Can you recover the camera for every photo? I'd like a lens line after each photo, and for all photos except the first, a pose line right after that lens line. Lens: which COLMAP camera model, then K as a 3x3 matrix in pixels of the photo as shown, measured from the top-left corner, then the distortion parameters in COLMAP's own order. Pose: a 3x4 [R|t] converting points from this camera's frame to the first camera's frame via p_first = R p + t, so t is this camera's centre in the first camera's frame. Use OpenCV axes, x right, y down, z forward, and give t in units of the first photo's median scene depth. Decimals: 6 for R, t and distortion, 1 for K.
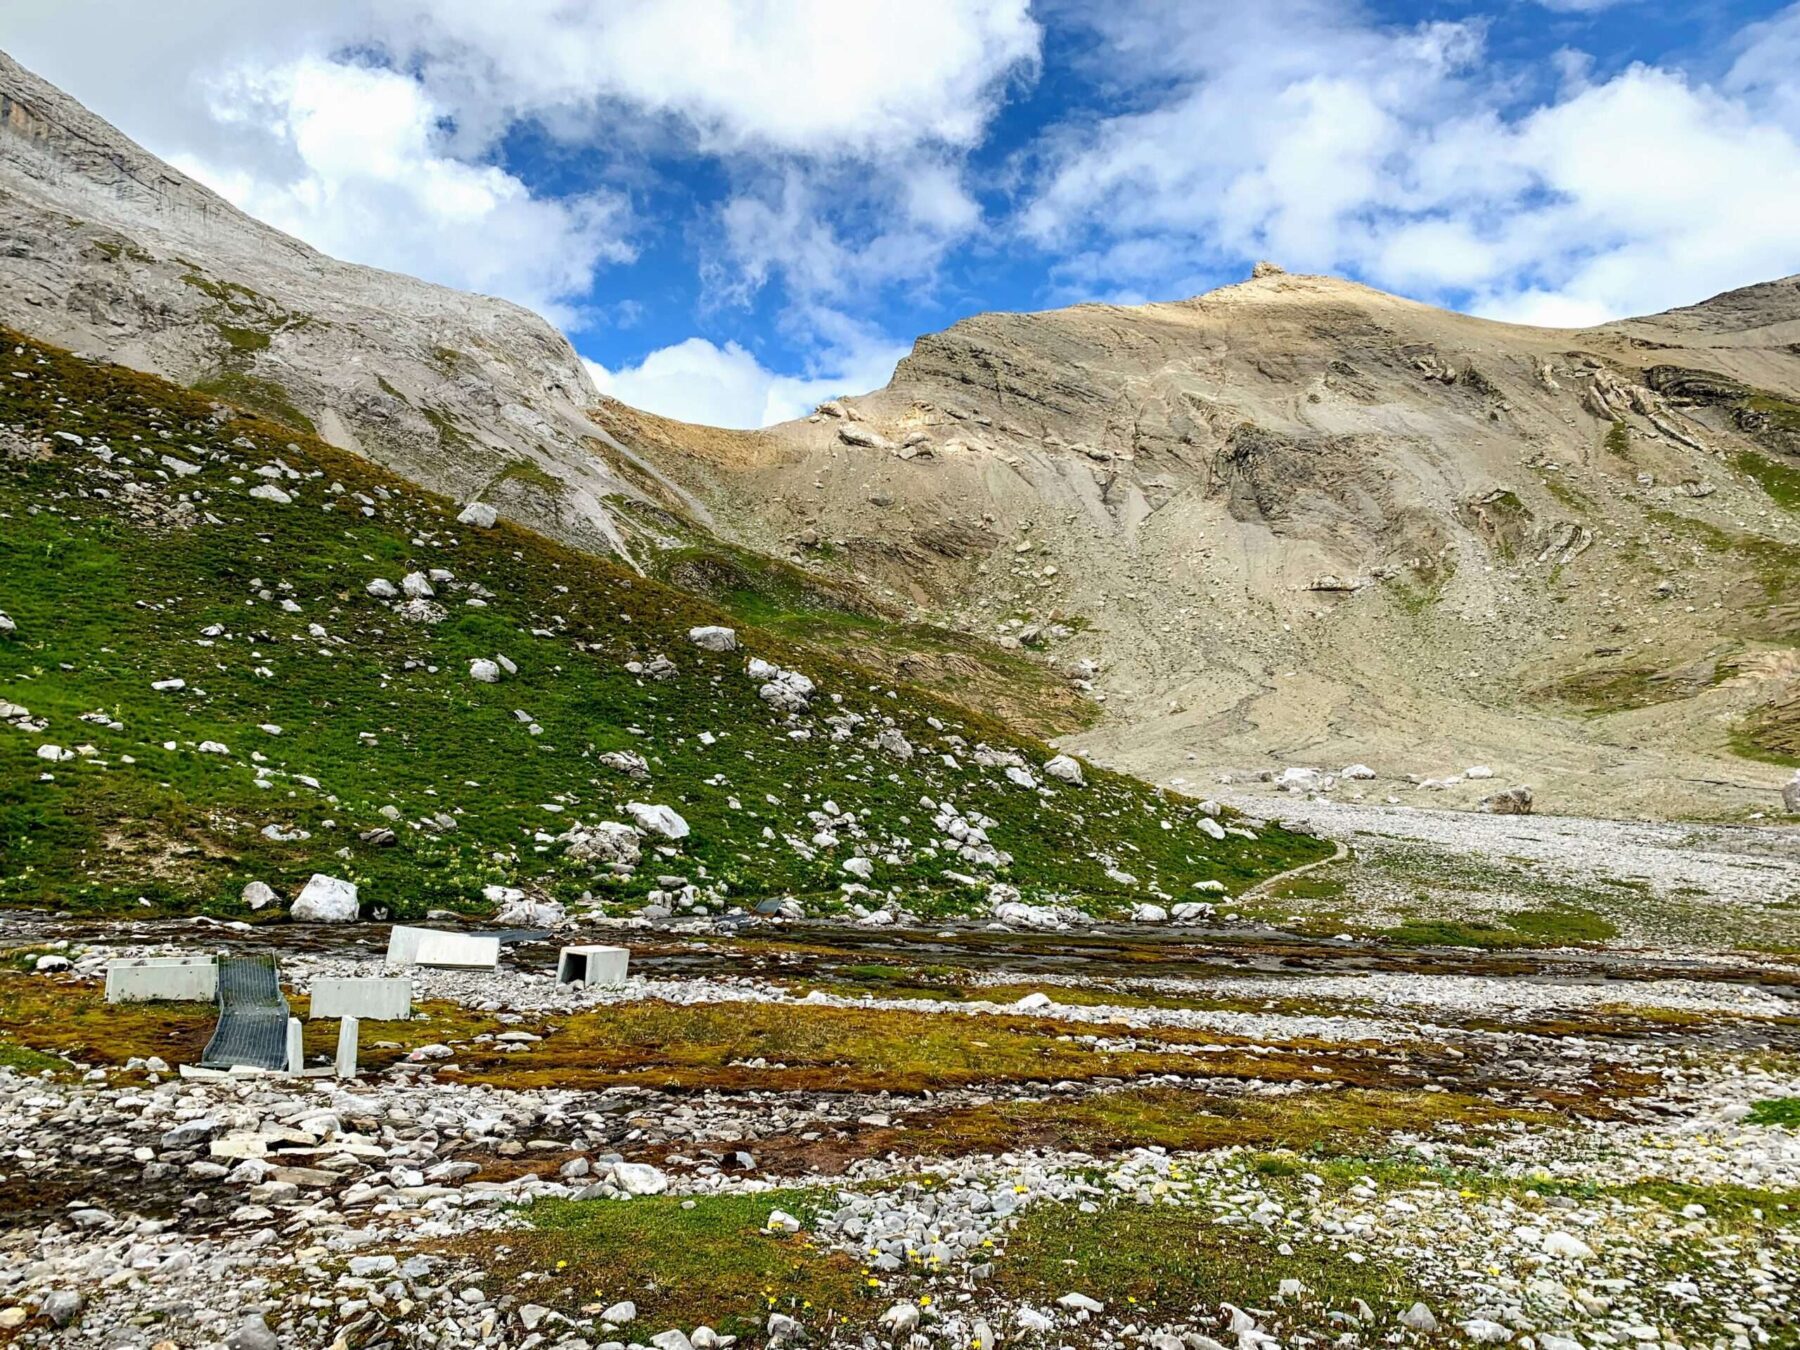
lens RADIAL K [[1370.9, 0, 896.1], [0, 1370.9, 670.9], [0, 0, 1]] dist [0.011712, -0.007559]
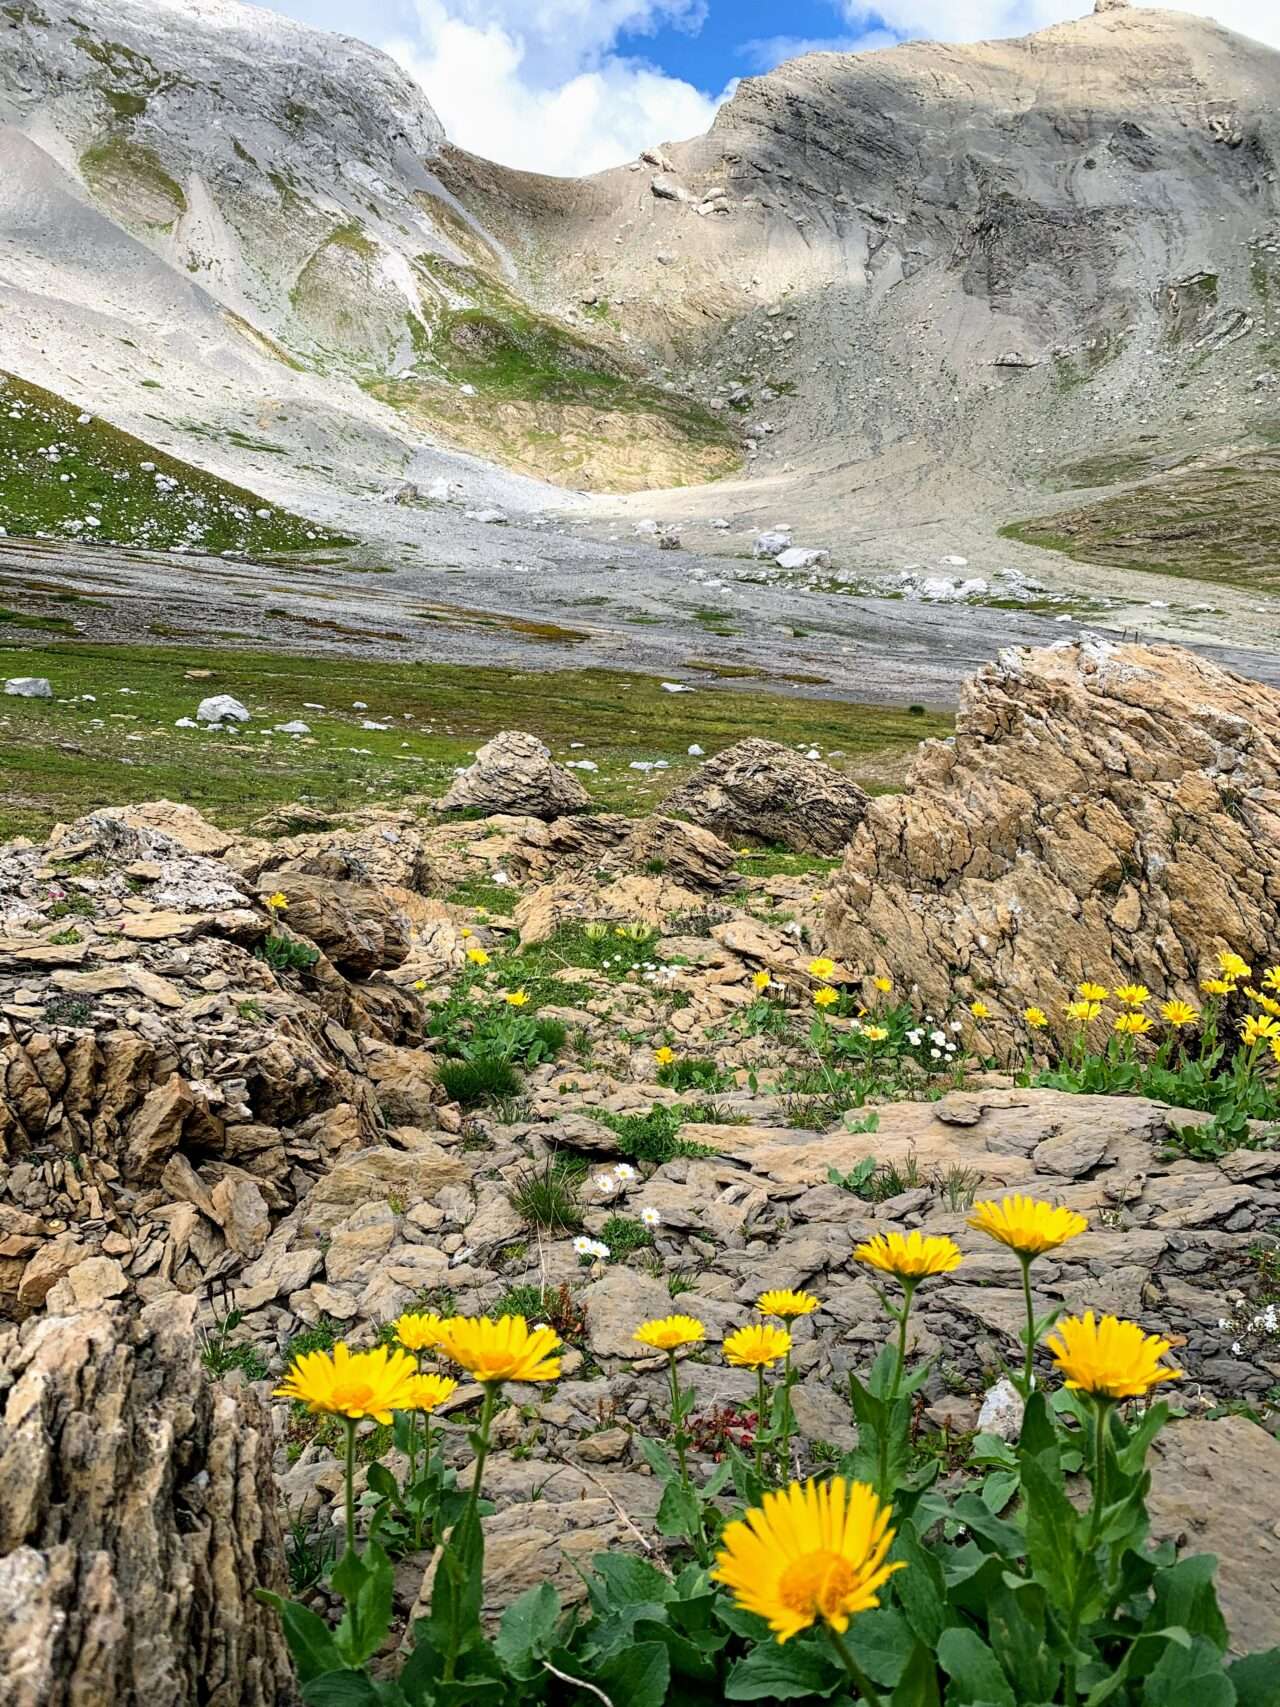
lens RADIAL K [[1300.0, 0, 644.6], [0, 1300.0, 853.4], [0, 0, 1]] dist [0.011712, -0.007559]
pose [[0.989849, 0.086967, -0.112410, 0.156222], [-0.044229, 0.940147, 0.337887, -0.027511], [0.135067, -0.329485, 0.934450, -0.218227]]
